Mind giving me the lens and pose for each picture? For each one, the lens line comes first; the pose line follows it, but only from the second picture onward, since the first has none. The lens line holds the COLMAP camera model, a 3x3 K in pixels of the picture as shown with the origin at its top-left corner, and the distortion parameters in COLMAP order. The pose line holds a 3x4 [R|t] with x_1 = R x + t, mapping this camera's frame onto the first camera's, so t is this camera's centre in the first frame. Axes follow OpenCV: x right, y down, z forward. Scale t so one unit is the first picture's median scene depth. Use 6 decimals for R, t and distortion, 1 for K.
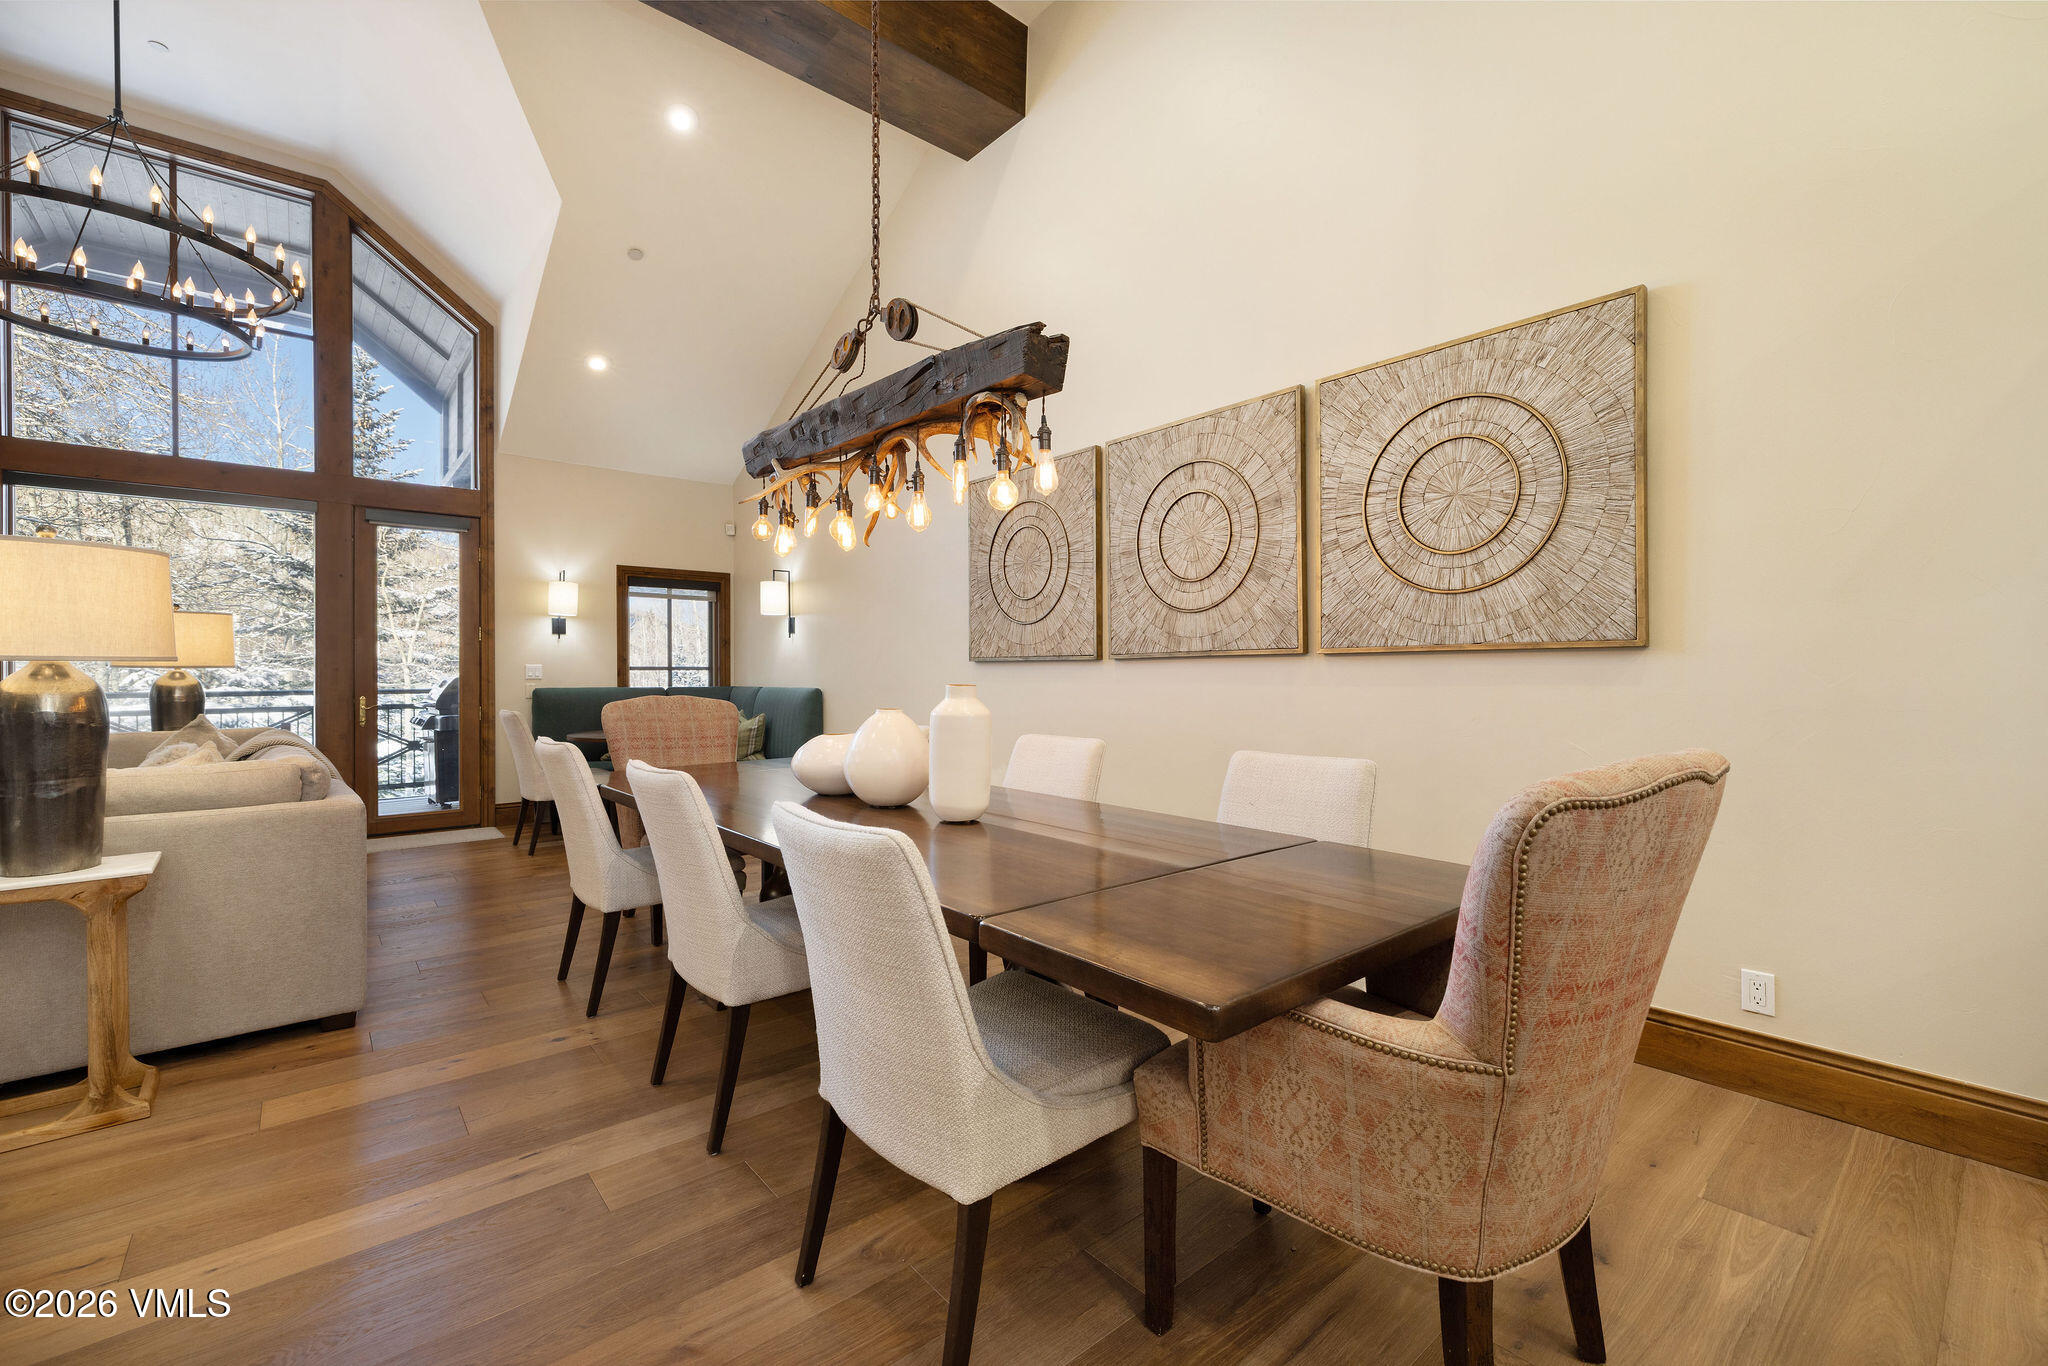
lens RADIAL K [[887.0, 0, 1024.0], [0, 887.0, 683.0], [0, 0, 1]] dist [-0.022804, 0.000025]
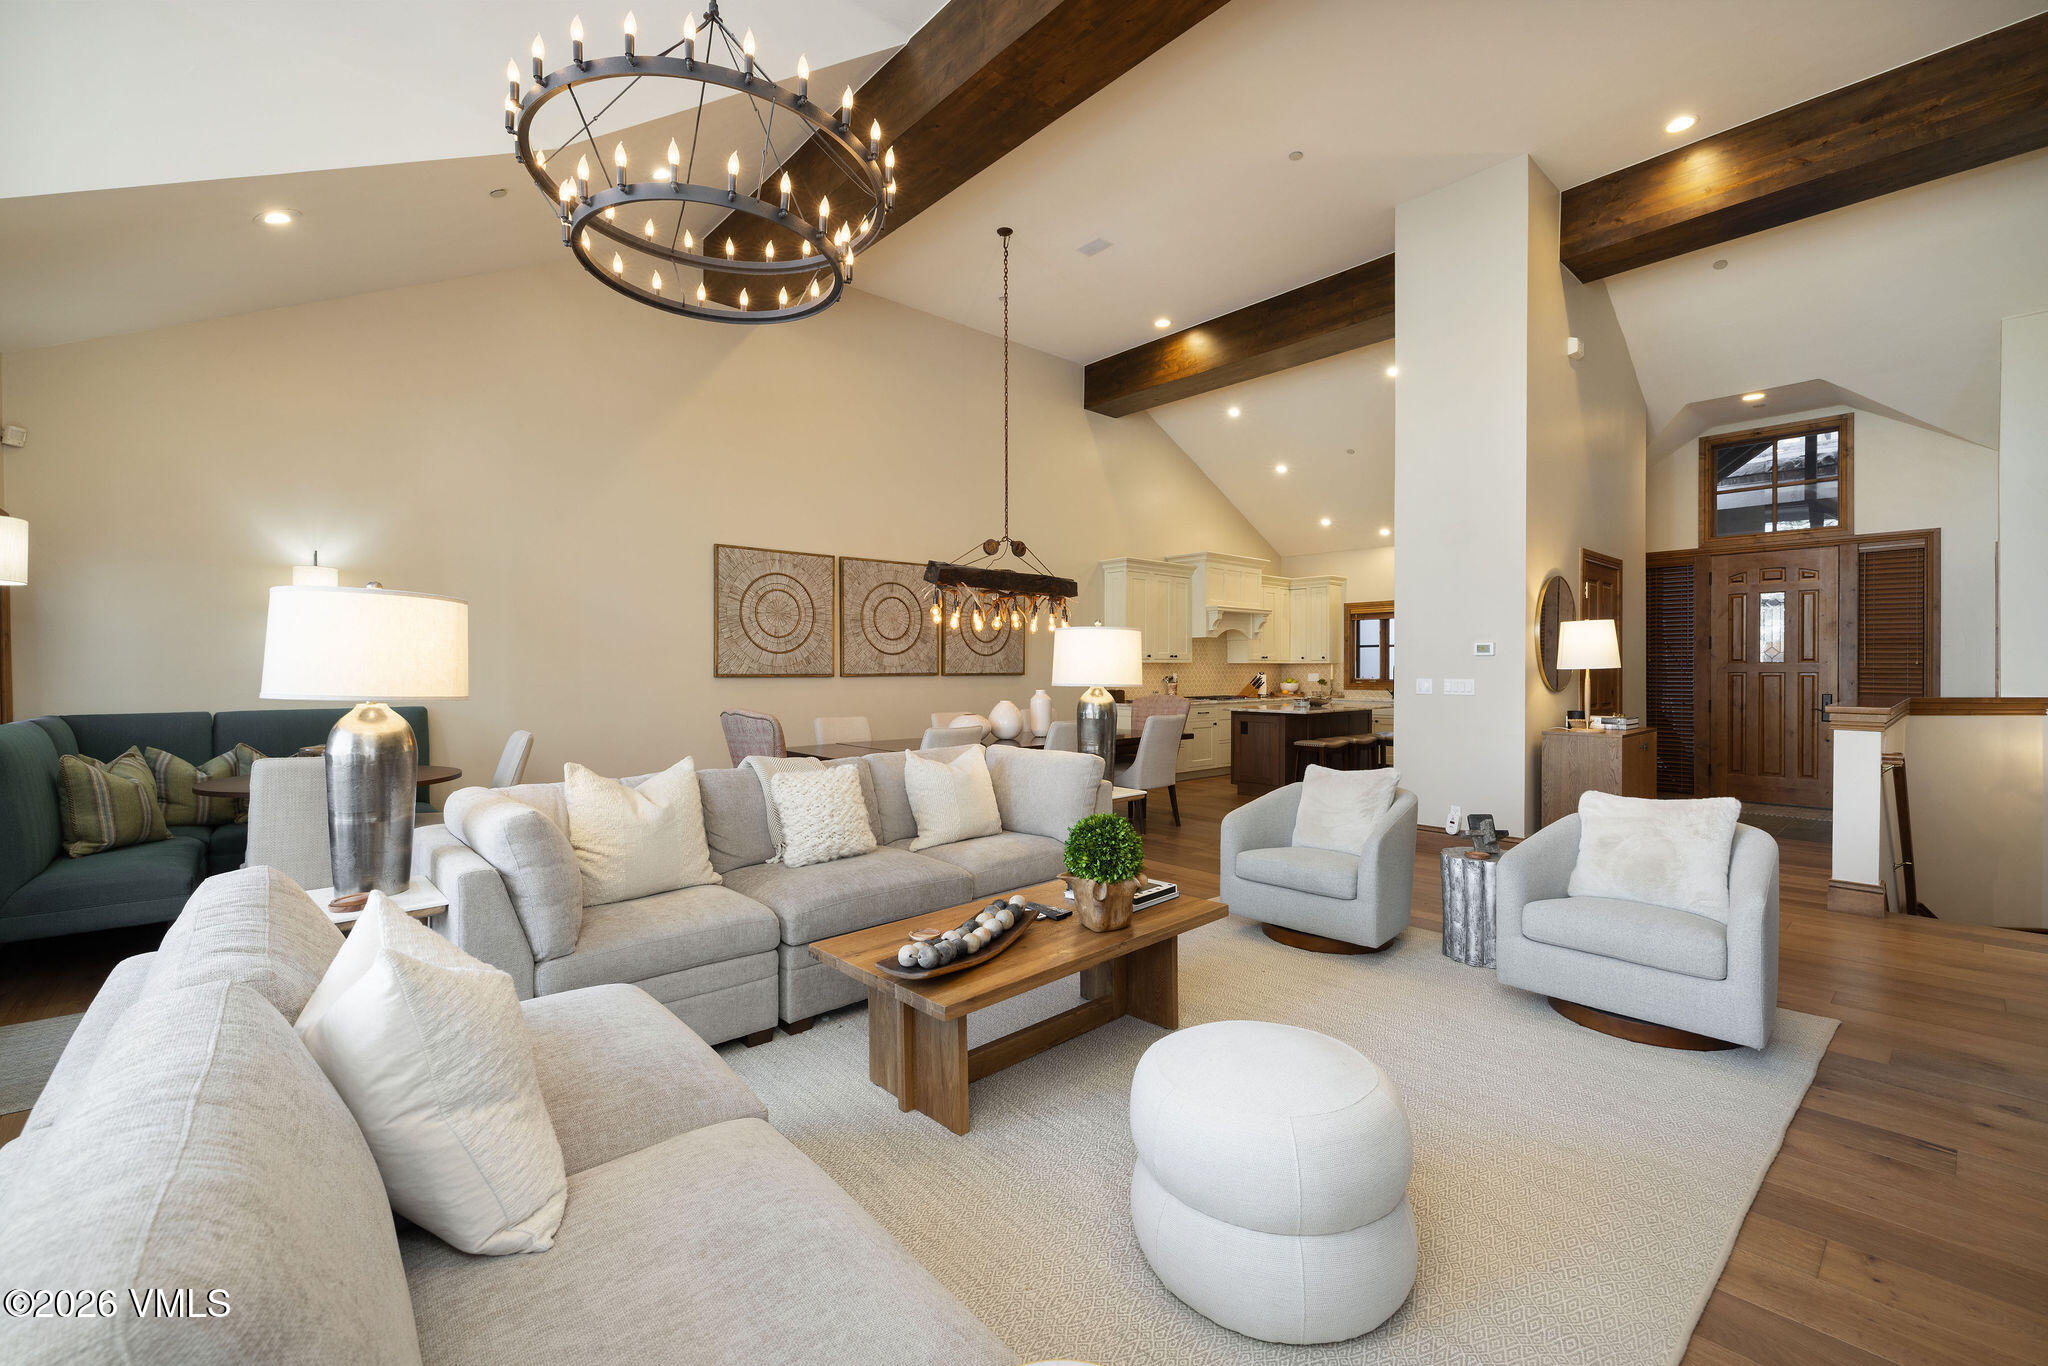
lens RADIAL K [[876.2, 0, 1026.2], [0, 876.2, 674.1], [0, 0, 1]] dist [0.000165, 0.000094]
pose [[-0.009190, -0.002398, 0.999955, -1.875005], [0.004445, 0.999987, 0.002439, -0.037223], [-0.999948, 0.004467, -0.009179, 0.702622]]
